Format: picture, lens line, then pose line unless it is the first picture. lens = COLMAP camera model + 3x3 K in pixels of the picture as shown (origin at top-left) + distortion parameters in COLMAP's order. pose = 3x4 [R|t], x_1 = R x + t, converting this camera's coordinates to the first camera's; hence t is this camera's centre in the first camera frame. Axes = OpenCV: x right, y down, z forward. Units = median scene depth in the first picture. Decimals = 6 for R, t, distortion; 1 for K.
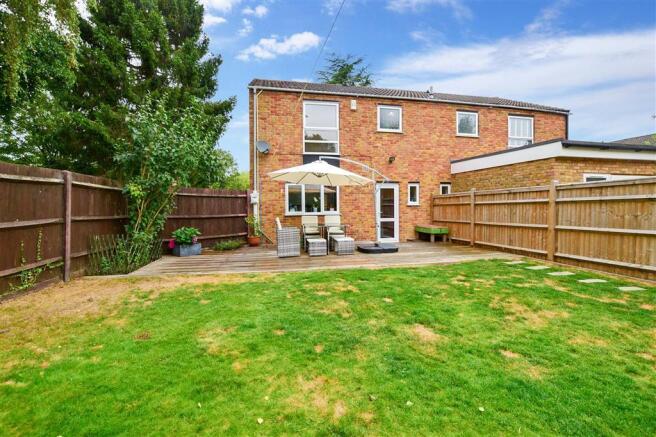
lens RADIAL K [[294.4, 0, 327.7], [0, 294.4, 213.3], [0, 0, 1]] dist [-0.025346, 0.000060]
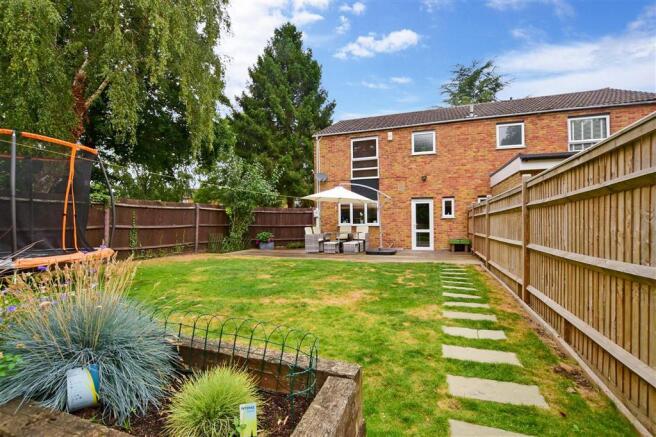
lens RADIAL K [[294.4, 0, 326.4], [0, 294.4, 222.0], [0, 0, 1]] dist [-0.025346, 0.000060]
pose [[0.853294, 0.001203, -0.521428, 0.481907], [-0.010554, 0.999832, -0.014964, 0.008422], [0.521323, 0.018272, 0.853164, -0.168614]]
